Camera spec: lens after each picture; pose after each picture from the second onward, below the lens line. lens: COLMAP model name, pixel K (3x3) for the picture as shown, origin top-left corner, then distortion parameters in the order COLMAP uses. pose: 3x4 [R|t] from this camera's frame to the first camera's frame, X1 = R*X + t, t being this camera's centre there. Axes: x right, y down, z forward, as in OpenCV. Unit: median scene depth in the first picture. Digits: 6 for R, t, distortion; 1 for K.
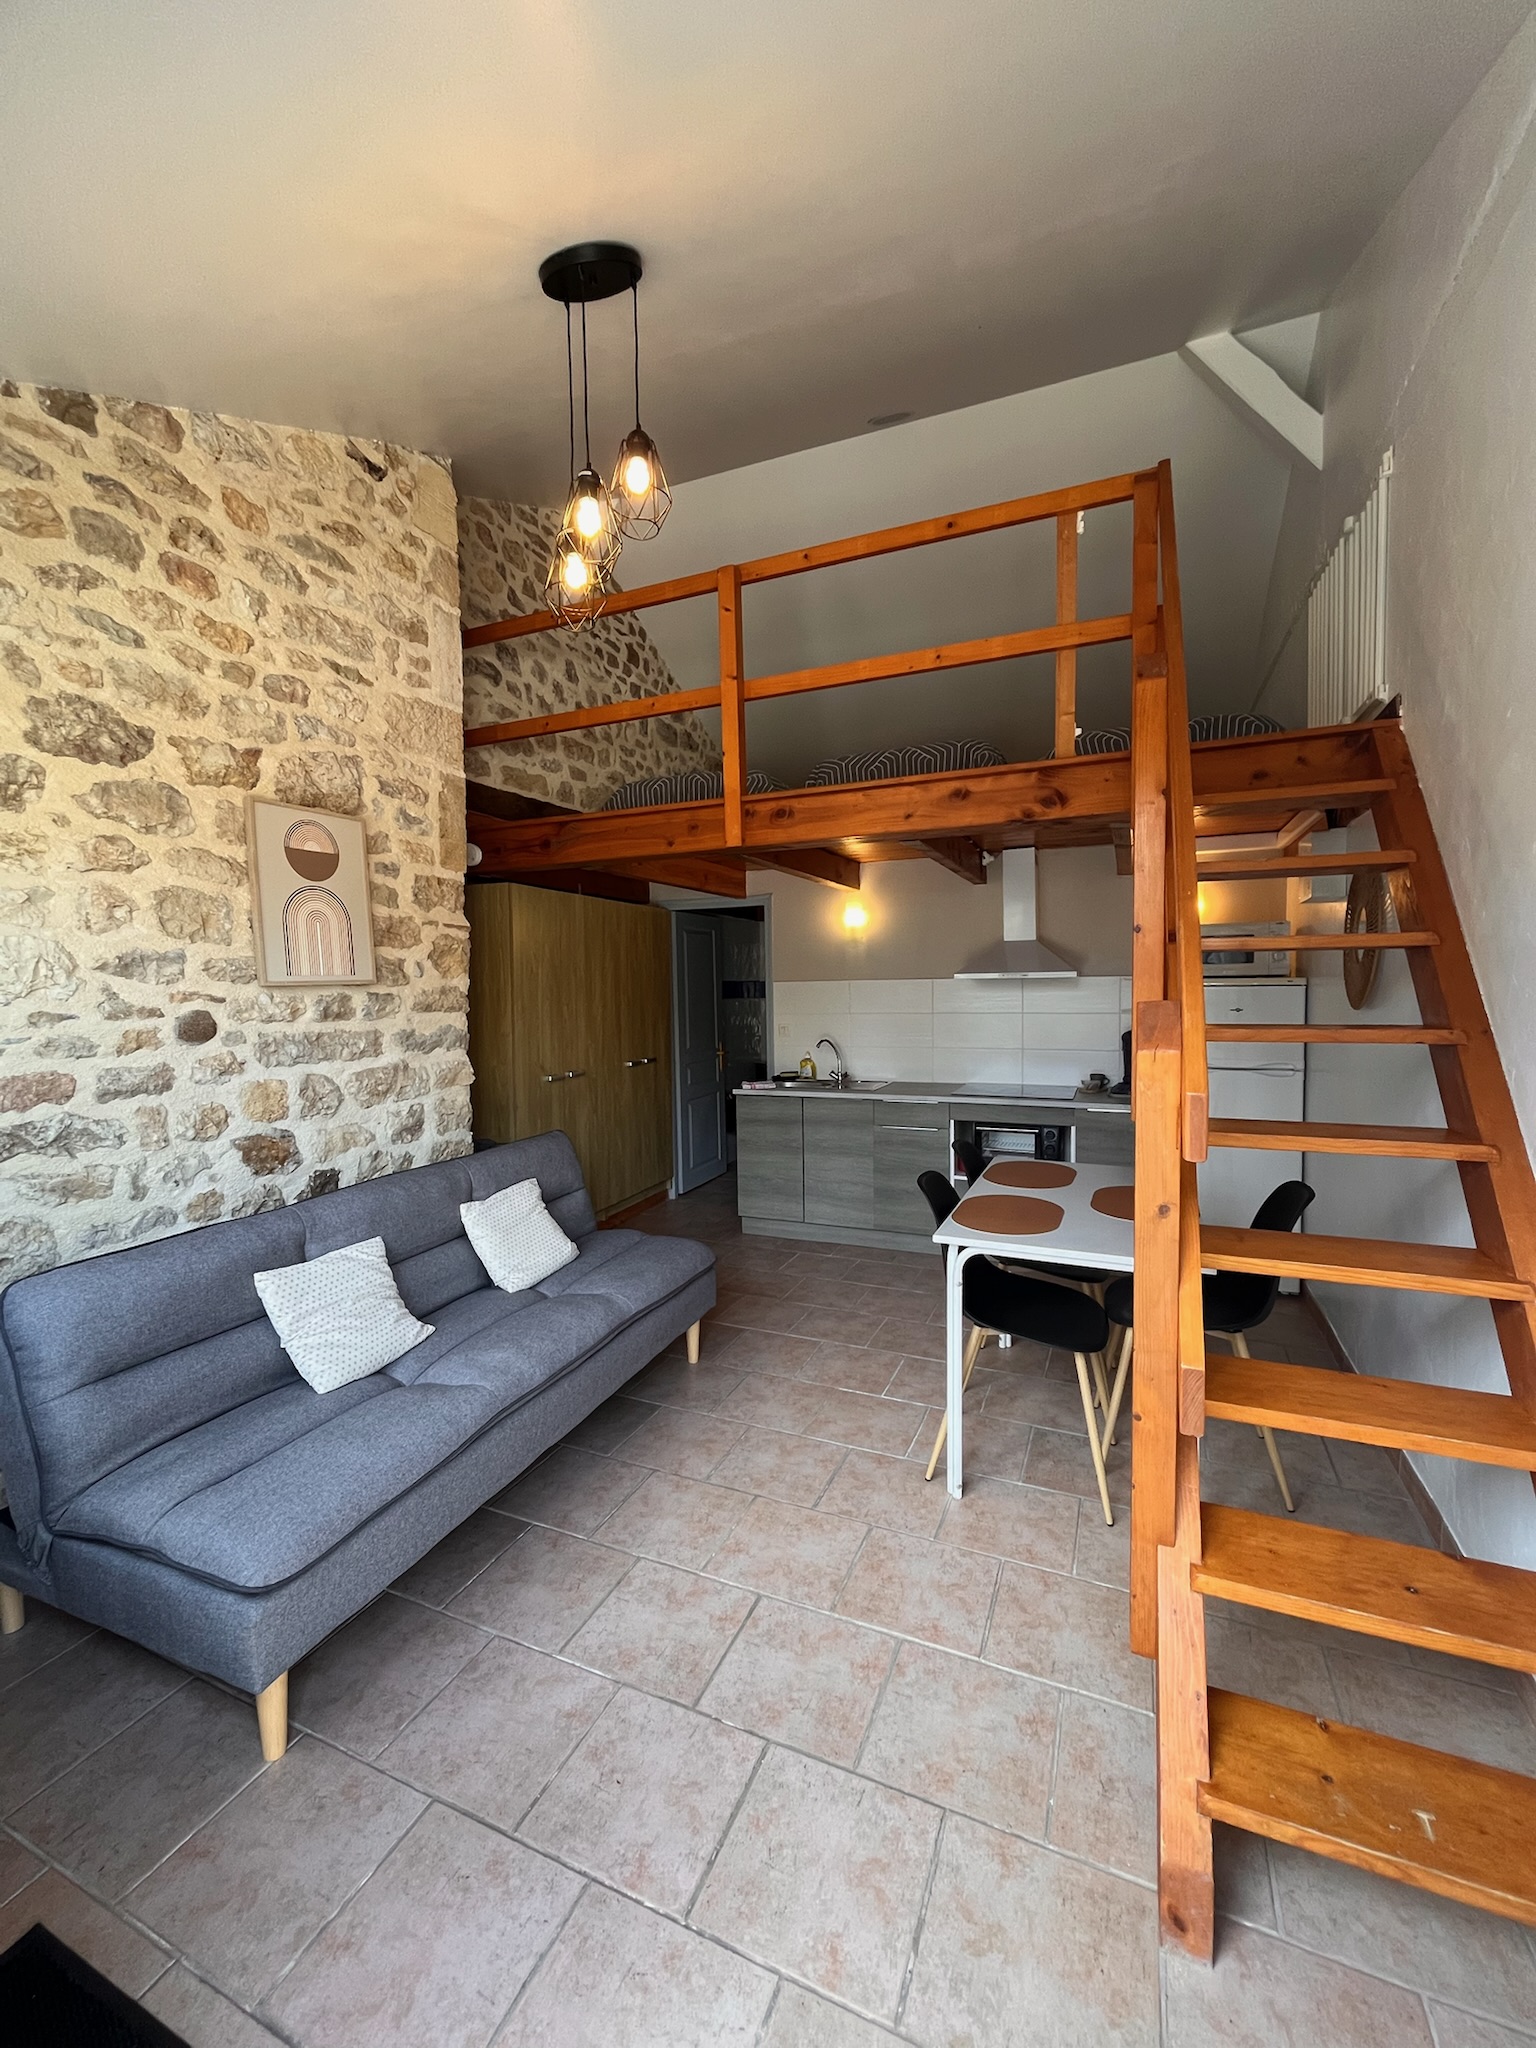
lens RADIAL K [[822.6, 0, 774.6], [0, 822.6, 1024.3], [0, 0, 1]] dist [0.000124, 0.000543]
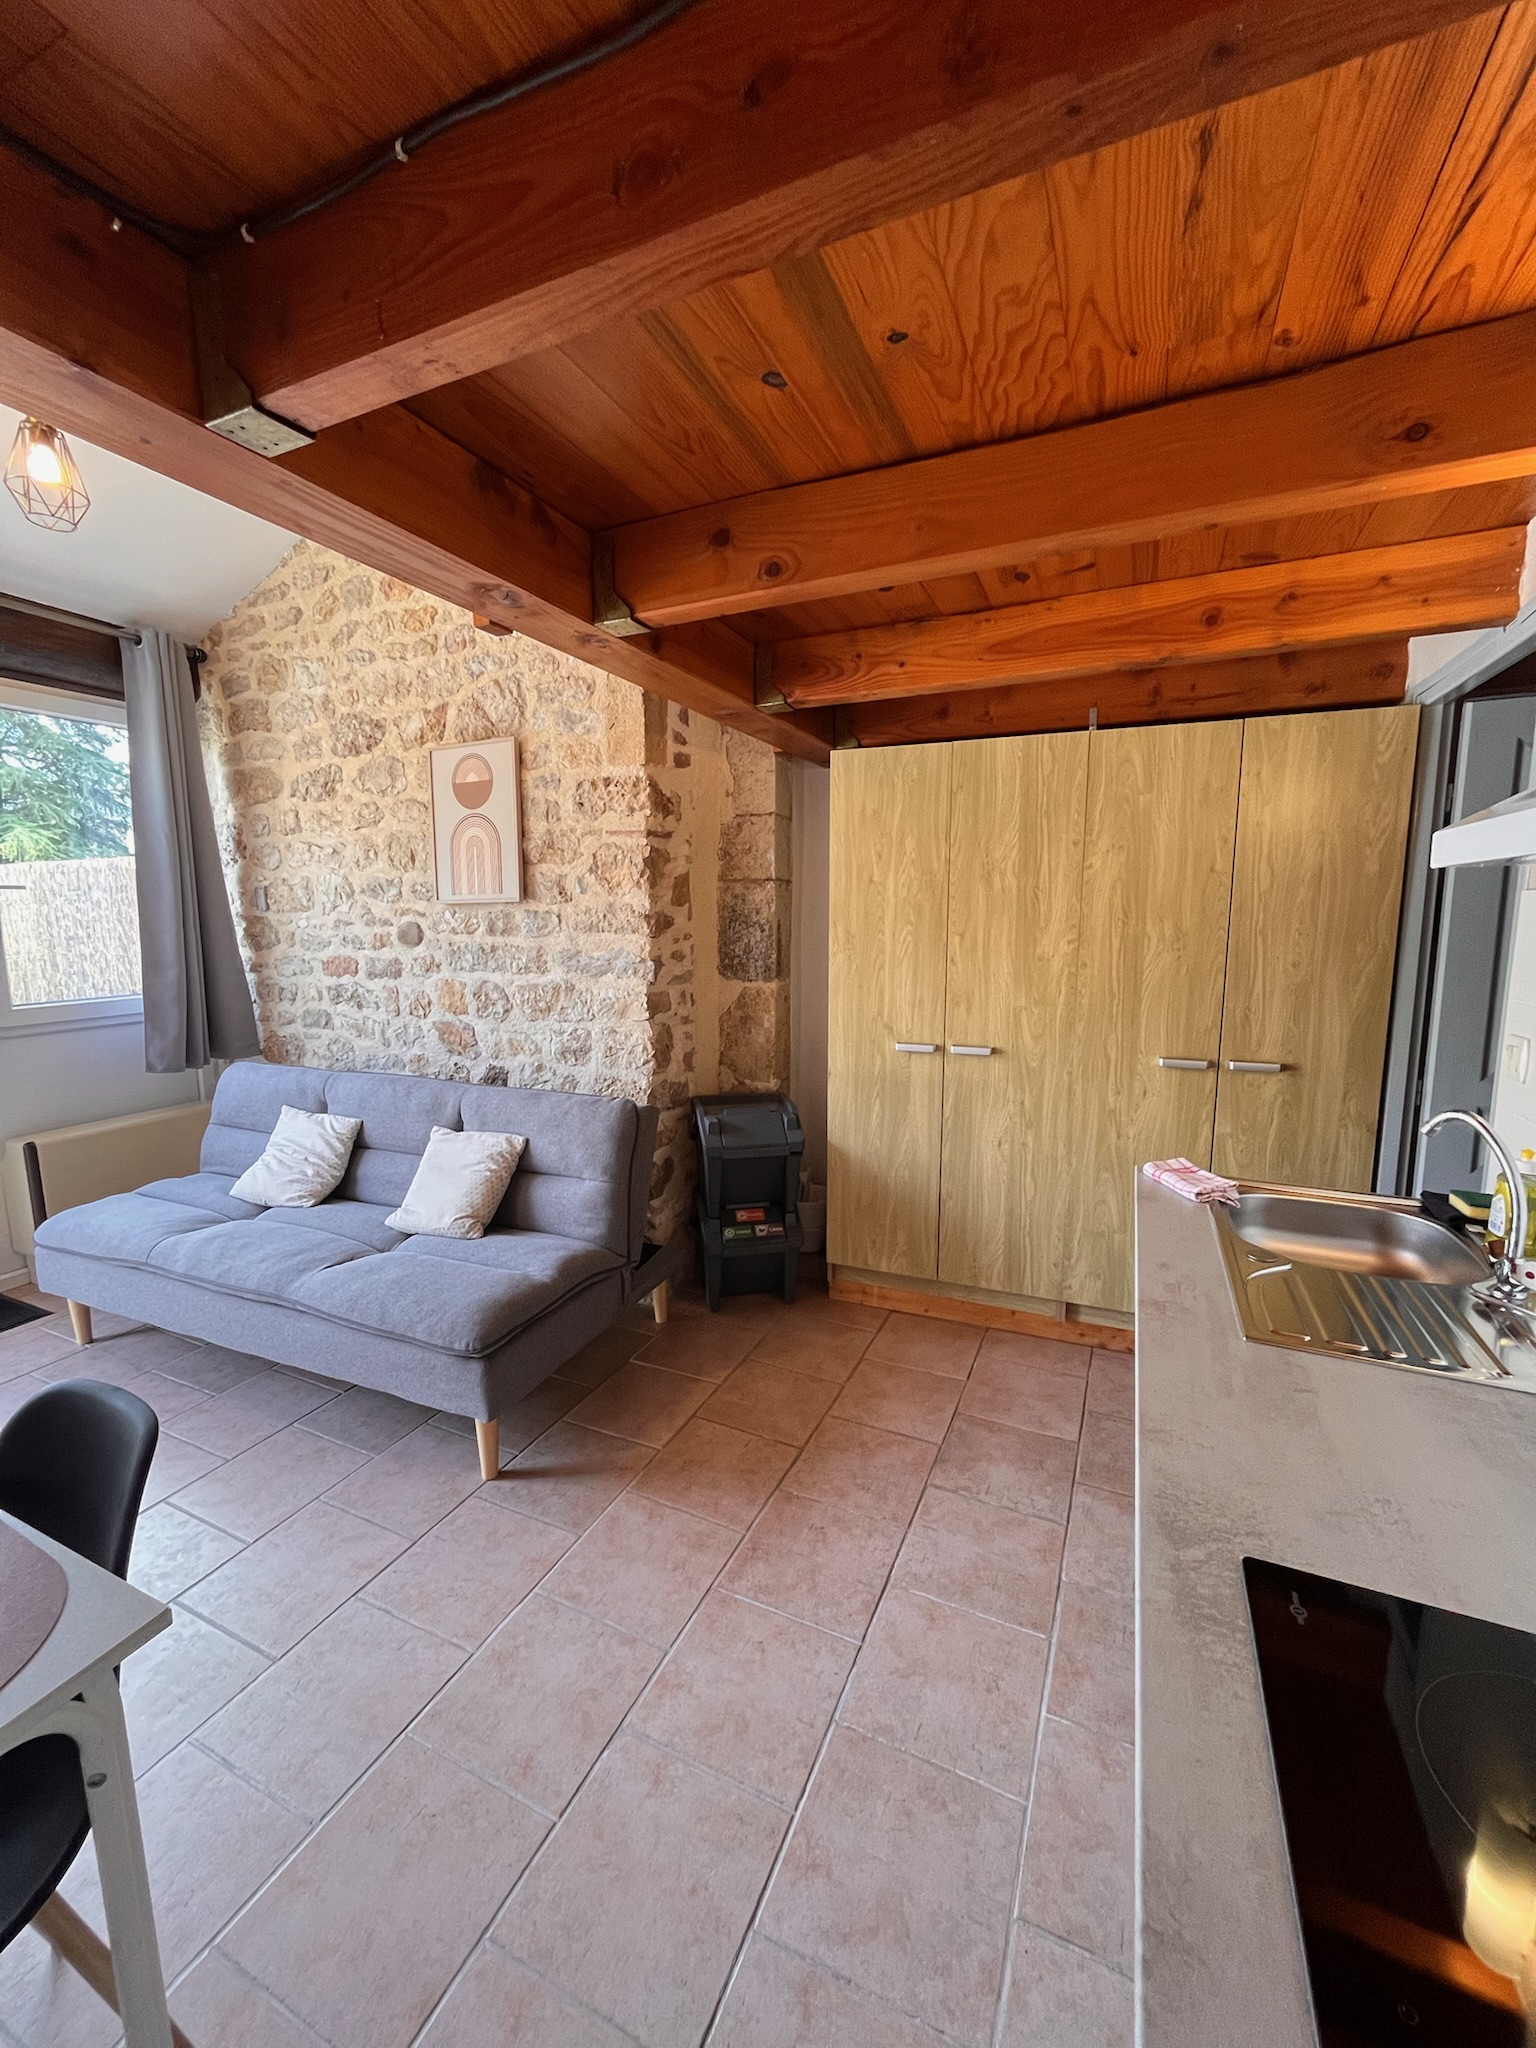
lens RADIAL K [[822.6, 0, 766.1], [0, 822.6, 1034.5], [0, 0, 1]] dist [0.000124, 0.000543]
pose [[-0.018746, 0.155669, -0.987631, 0.582190], [-0.045264, 0.986660, 0.156375, -0.063651], [0.998799, 0.047635, -0.011450, 1.410873]]
